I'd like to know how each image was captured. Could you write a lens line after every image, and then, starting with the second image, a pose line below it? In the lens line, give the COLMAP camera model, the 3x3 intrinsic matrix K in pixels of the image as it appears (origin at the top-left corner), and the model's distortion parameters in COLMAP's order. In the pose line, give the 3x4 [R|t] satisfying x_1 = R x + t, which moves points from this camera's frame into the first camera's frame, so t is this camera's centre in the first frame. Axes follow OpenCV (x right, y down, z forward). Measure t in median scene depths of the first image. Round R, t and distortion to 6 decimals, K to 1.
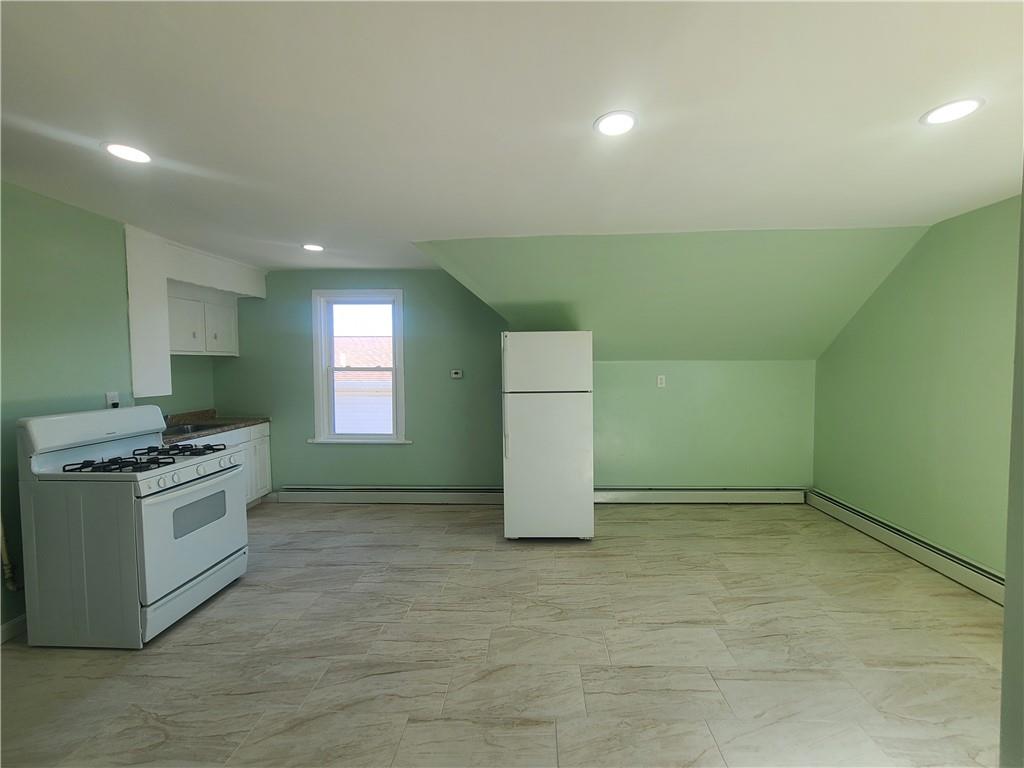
lens RADIAL K [[422.1, 0, 514.6], [0, 422.1, 383.0], [0, 0, 1]] dist [-0.001786, -0.000133]
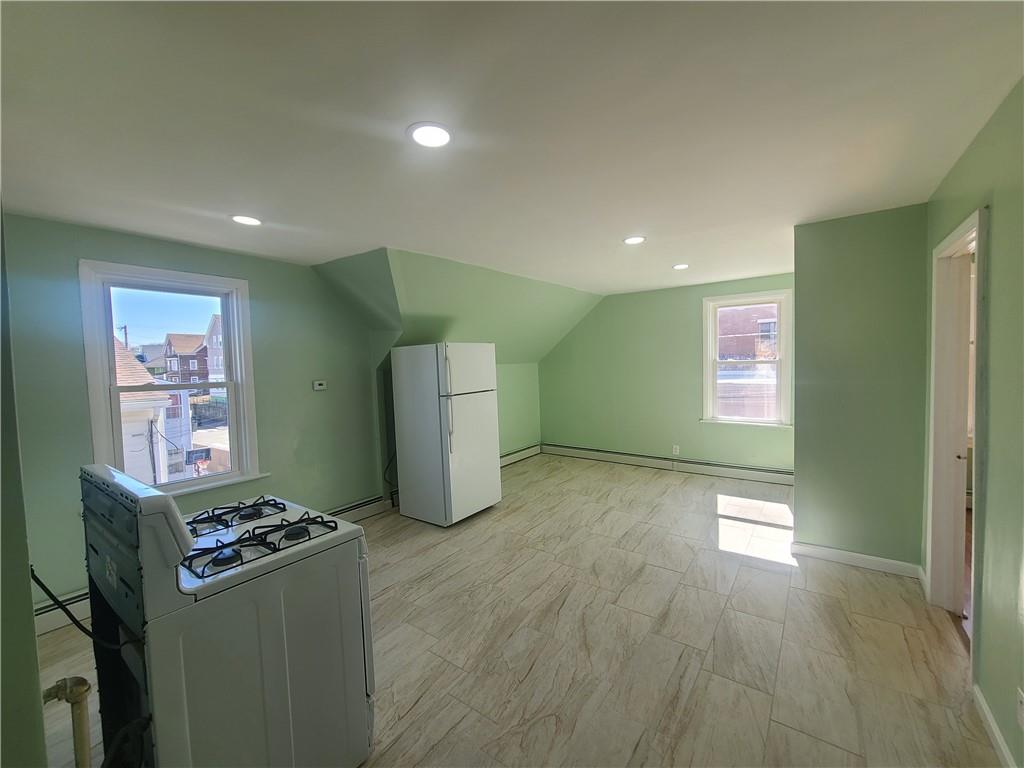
lens RADIAL K [[433.5, 0, 510.0], [0, 433.5, 386.3], [0, 0, 1]] dist [-0.001009, -0.000098]
pose [[0.548461, -0.058700, 0.834113, -0.895522], [0.067296, 0.997396, 0.025941, -0.021098], [-0.833464, 0.041905, 0.550983, 0.222155]]
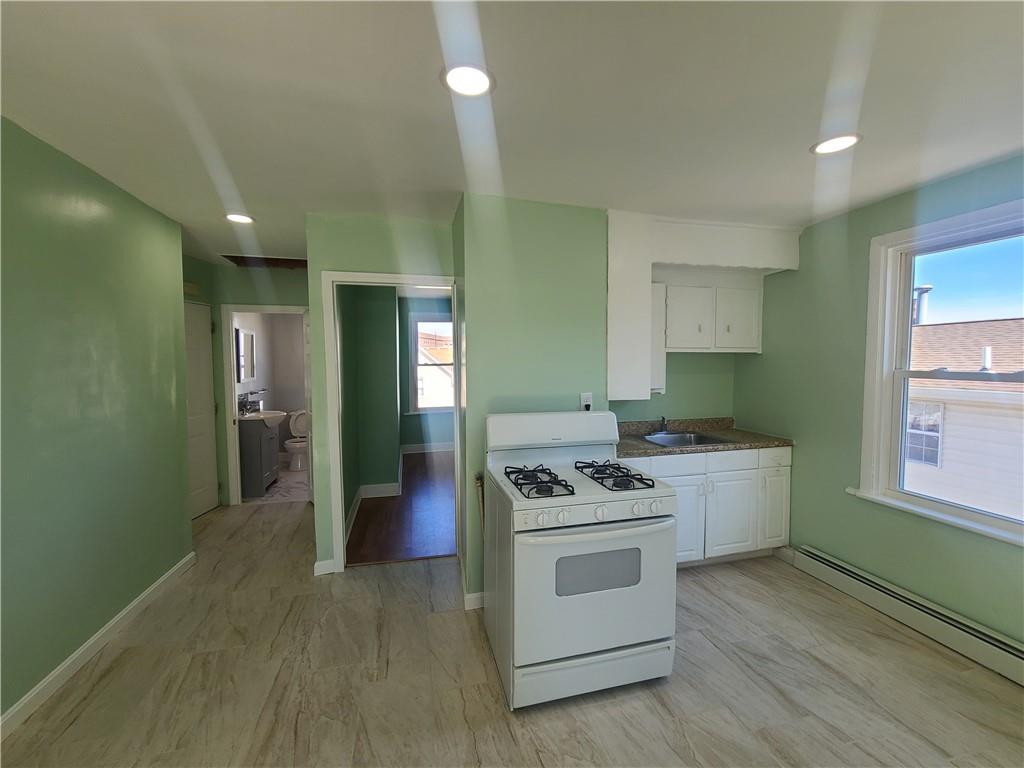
lens RADIAL K [[422.1, 0, 514.6], [0, 422.1, 383.0], [0, 0, 1]] dist [-0.001786, -0.000133]
pose [[0.304482, 0.054985, -0.950930, -0.088269], [-0.045089, 0.998045, 0.043272, -0.030981], [0.951450, 0.029701, 0.306366, 0.485509]]
